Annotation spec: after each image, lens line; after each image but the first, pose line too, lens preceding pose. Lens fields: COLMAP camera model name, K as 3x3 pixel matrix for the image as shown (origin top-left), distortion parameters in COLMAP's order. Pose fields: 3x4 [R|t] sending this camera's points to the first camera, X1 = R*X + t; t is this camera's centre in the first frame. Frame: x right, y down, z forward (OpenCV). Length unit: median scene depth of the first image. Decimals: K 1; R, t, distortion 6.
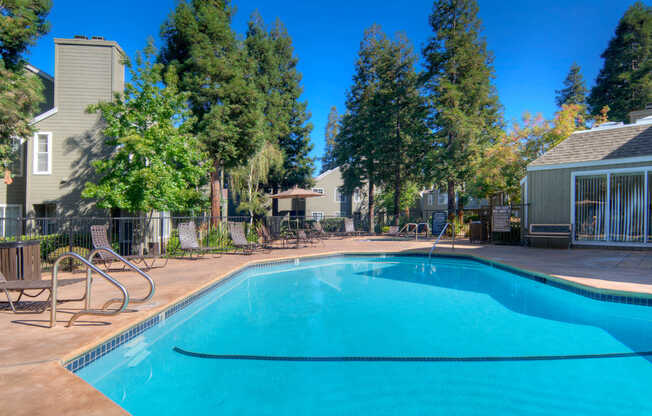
lens RADIAL K [[347.3, 0, 326.6], [0, 347.3, 217.9], [0, 0, 1]] dist [0.067559, -0.042778]
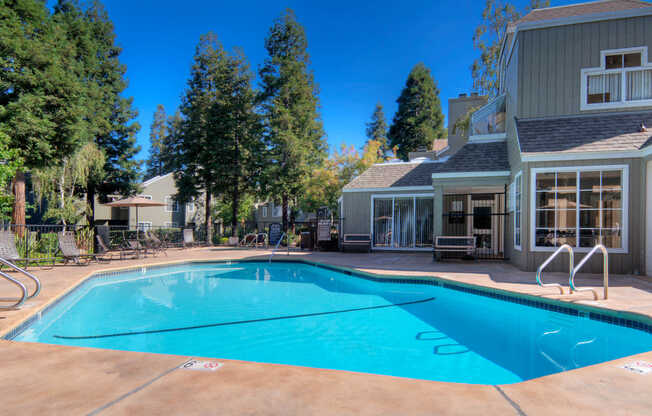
lens RADIAL K [[403.2, 0, 317.3], [0, 403.2, 199.4], [0, 0, 1]] dist [-0.006551, -0.002505]
pose [[0.905953, 0.041307, 0.421358, -0.071607], [-0.008617, 0.996822, -0.079192, 0.004458], [-0.423290, 0.068114, 0.903430, -0.154990]]
